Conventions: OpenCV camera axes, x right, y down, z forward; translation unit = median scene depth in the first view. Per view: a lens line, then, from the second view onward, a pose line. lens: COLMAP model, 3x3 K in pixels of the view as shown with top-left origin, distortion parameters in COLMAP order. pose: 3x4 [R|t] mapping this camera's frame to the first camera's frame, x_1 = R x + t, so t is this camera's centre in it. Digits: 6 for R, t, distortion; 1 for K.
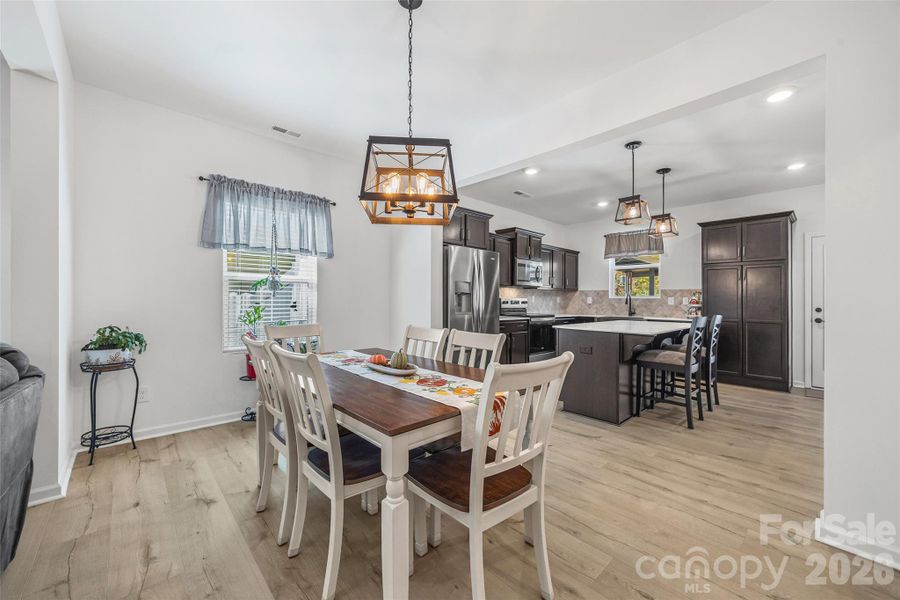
lens RADIAL K [[344.5, 0, 453.0], [0, 344.5, 297.5], [0, 0, 1]] dist [0.000108, -0.000139]
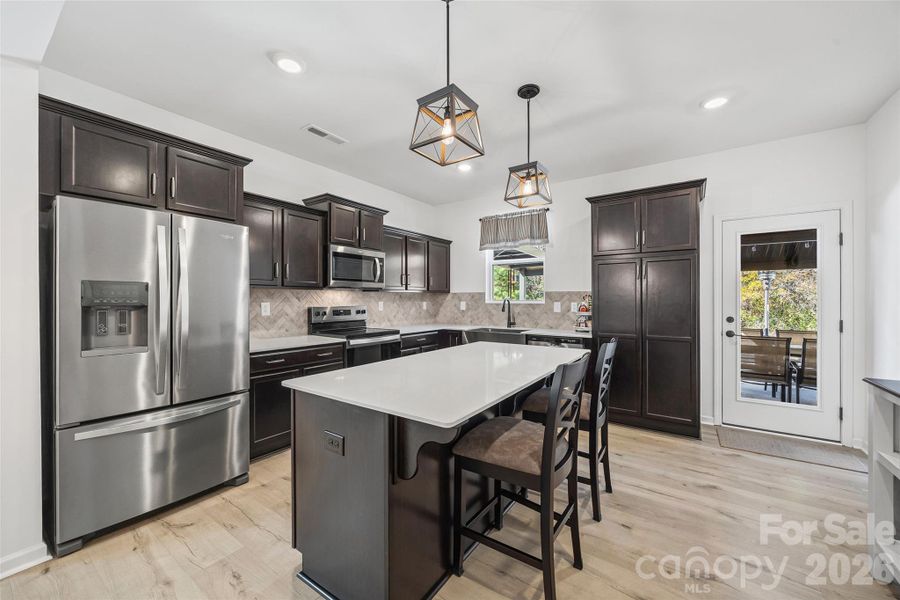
lens RADIAL K [[348.1, 0, 452.2], [0, 348.1, 301.5], [0, 0, 1]] dist [-0.003266, -0.000190]
pose [[0.976120, -0.011878, 0.216908, 0.272092], [0.008938, 0.999854, 0.014531, -0.016161], [-0.217049, -0.012246, 0.976084, 0.344619]]
